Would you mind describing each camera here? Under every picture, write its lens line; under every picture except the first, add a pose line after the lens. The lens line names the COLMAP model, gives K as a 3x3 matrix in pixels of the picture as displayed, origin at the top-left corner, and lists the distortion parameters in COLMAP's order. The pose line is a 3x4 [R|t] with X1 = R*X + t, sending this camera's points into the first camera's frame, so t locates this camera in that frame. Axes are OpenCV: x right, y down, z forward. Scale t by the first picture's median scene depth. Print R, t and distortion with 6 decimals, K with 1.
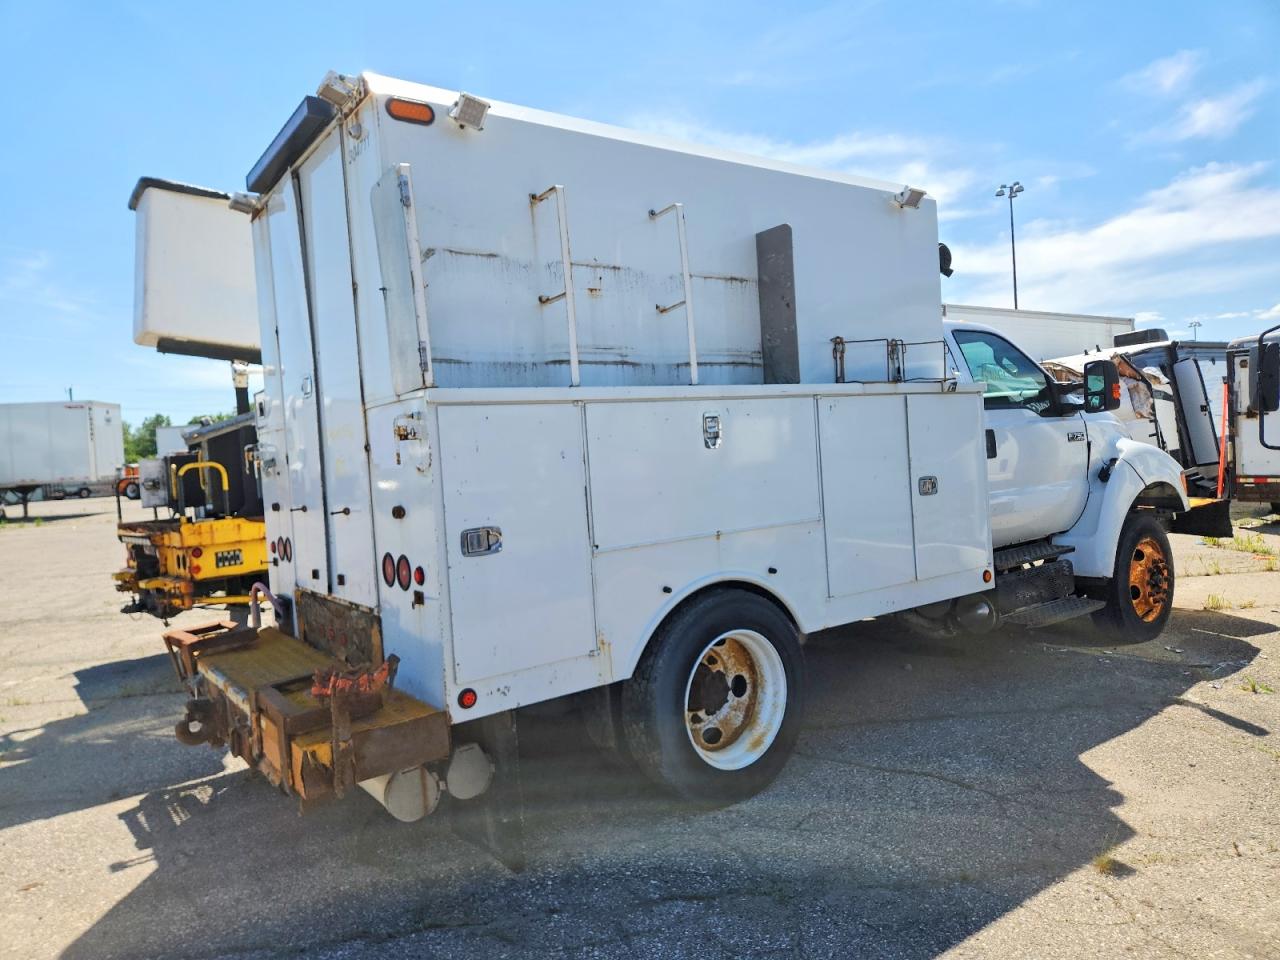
lens RADIAL K [[887.9, 0, 640.0], [0, 887.9, 480.0], [0, 0, 1]] dist [0.023151, -0.002740]
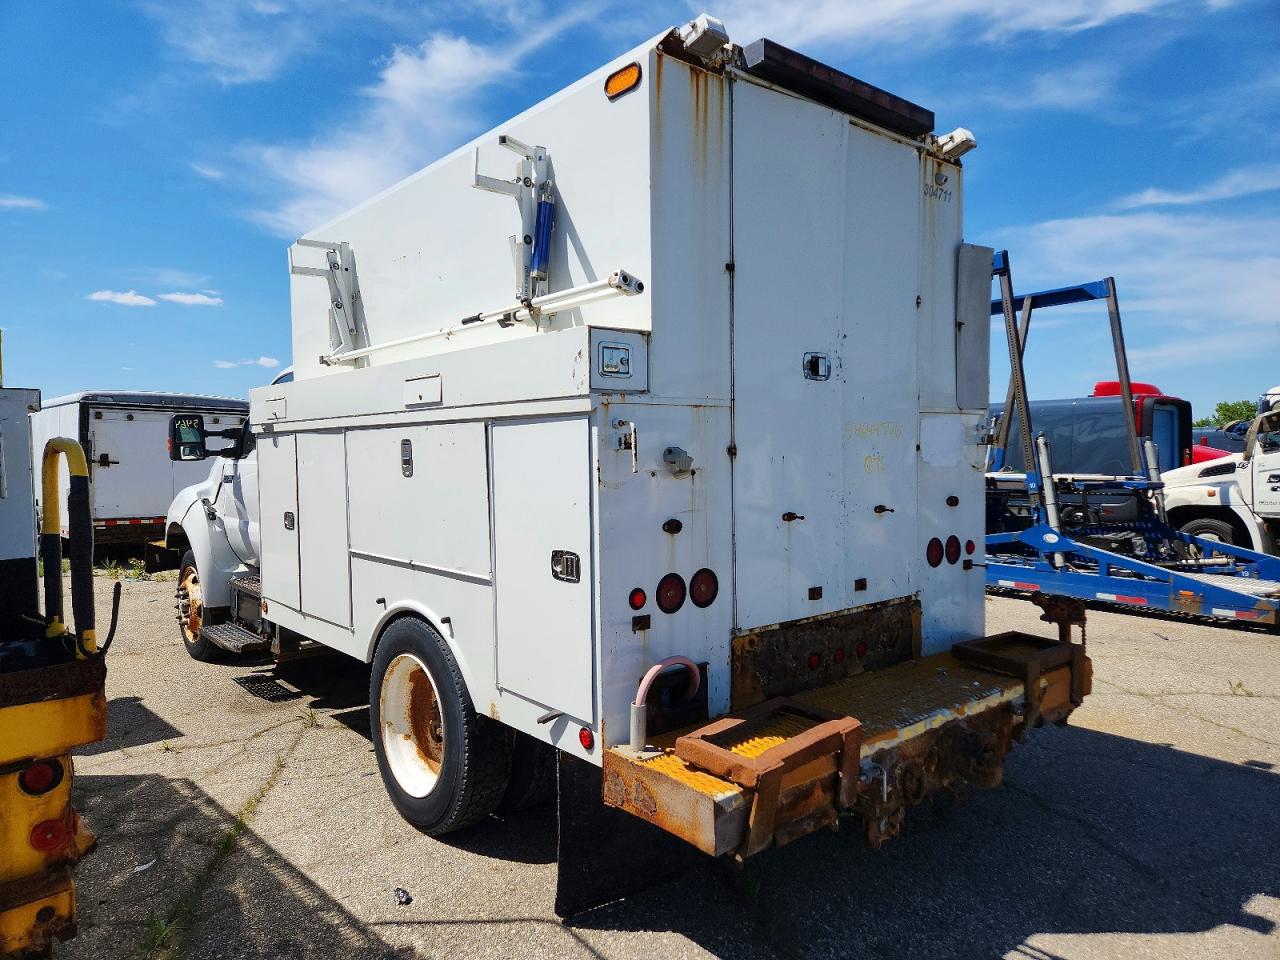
lens RADIAL K [[848.2, 0, 640.0], [0, 848.2, 480.0], [0, 0, 1]] dist [0.022989, 0.000654]
pose [[-0.073455, 0.033012, 0.996752, -1.275331], [0.042734, 0.998638, -0.029926, 0.021841], [-0.996383, 0.040397, -0.074766, 1.365352]]
